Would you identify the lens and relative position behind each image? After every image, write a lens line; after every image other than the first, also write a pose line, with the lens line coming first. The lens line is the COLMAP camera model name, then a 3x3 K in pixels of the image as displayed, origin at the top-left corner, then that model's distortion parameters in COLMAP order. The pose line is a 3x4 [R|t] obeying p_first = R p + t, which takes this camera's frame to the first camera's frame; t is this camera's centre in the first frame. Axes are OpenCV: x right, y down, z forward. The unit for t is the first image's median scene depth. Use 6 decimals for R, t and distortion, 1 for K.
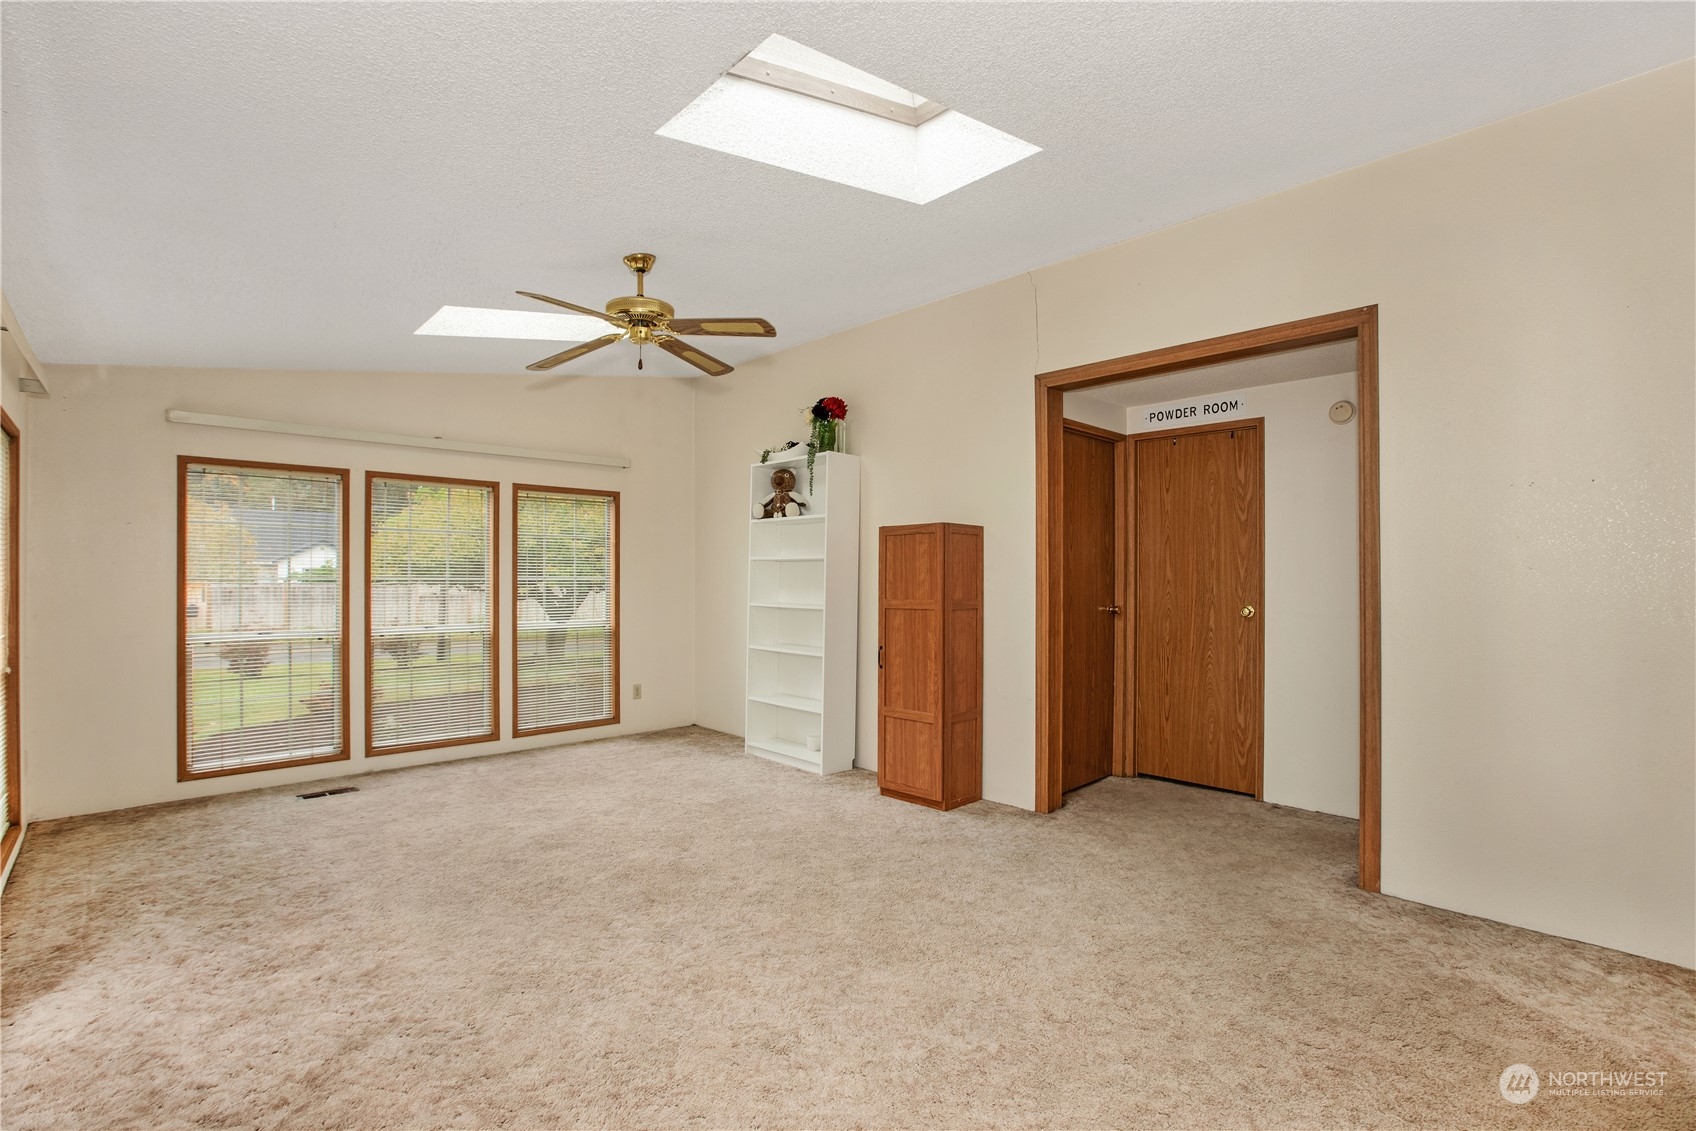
lens RADIAL K [[809.7, 0, 843.9], [0, 809.7, 568.0], [0, 0, 1]] dist [-0.052208, 0.019671]
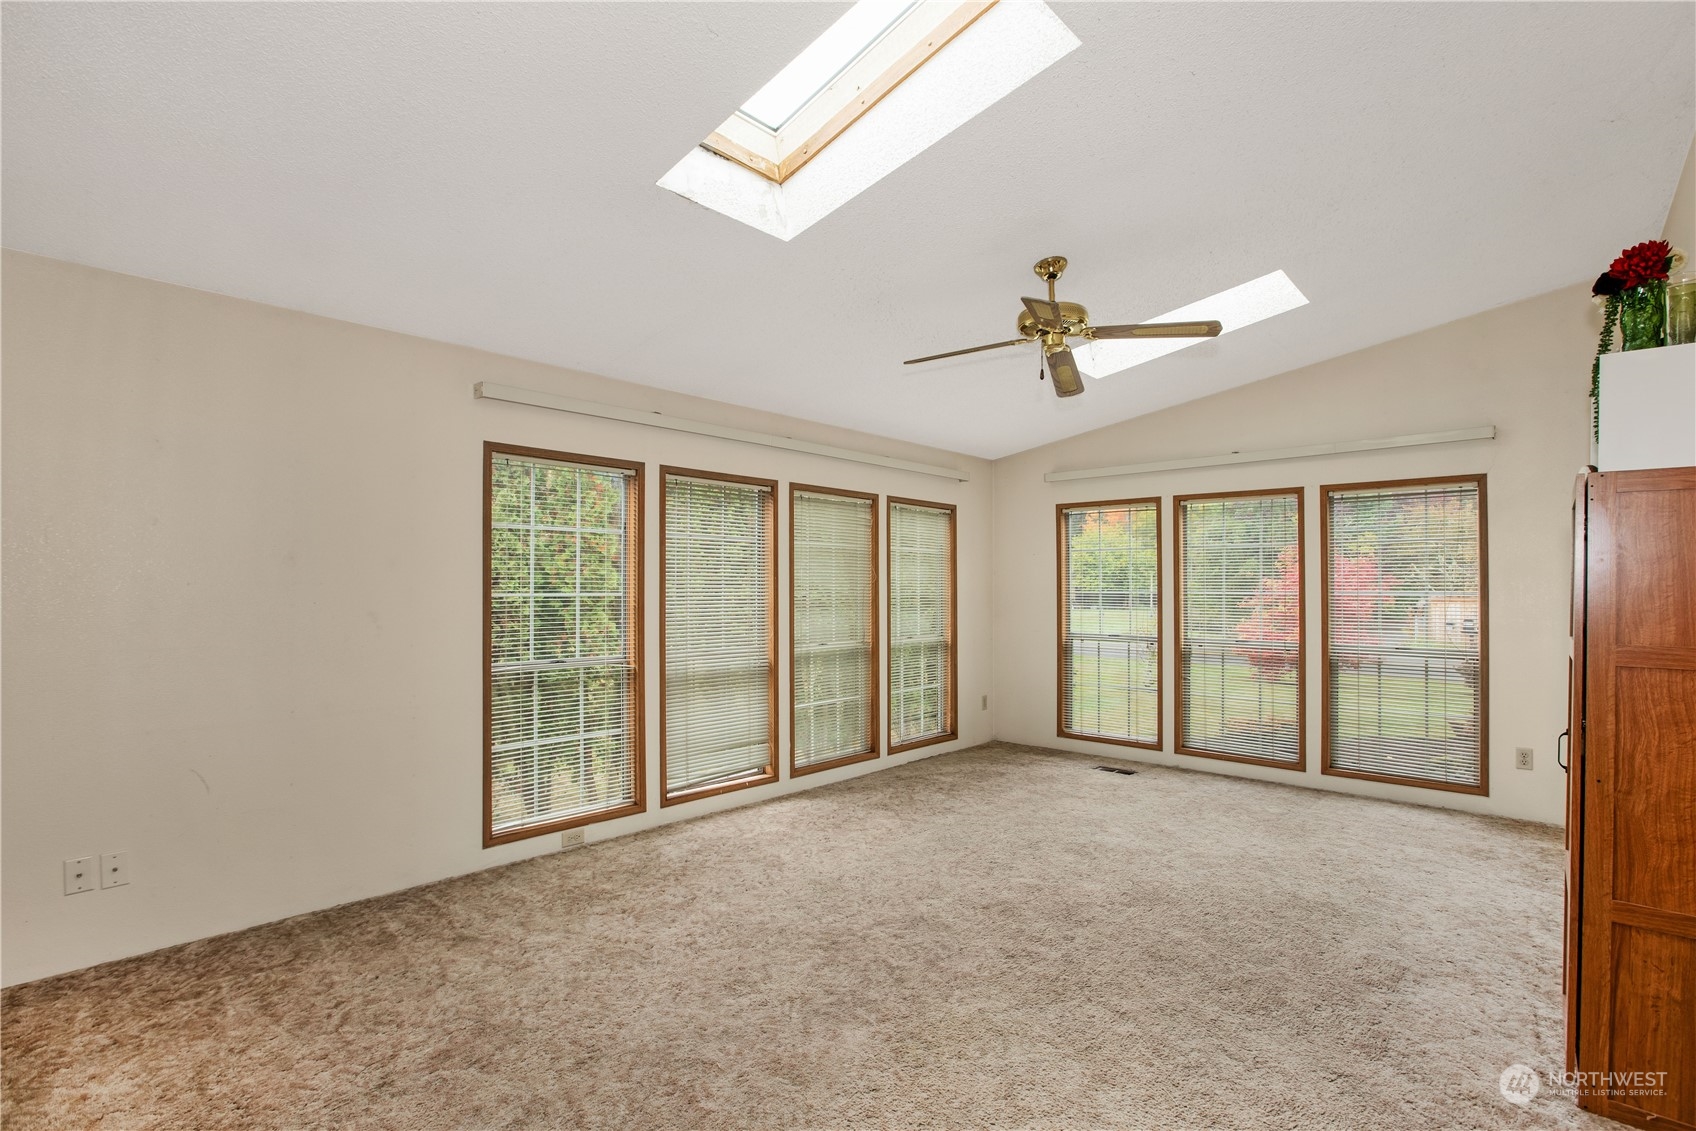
lens RADIAL K [[798.0, 0, 845.3], [0, 798.0, 573.6], [0, 0, 1]] dist [-0.062231, 0.018947]
pose [[0.012006, -0.022985, -0.999664, 0.612205], [0.007194, 0.999712, -0.022900, 0.010623], [0.999902, -0.006917, 0.012168, 0.645555]]
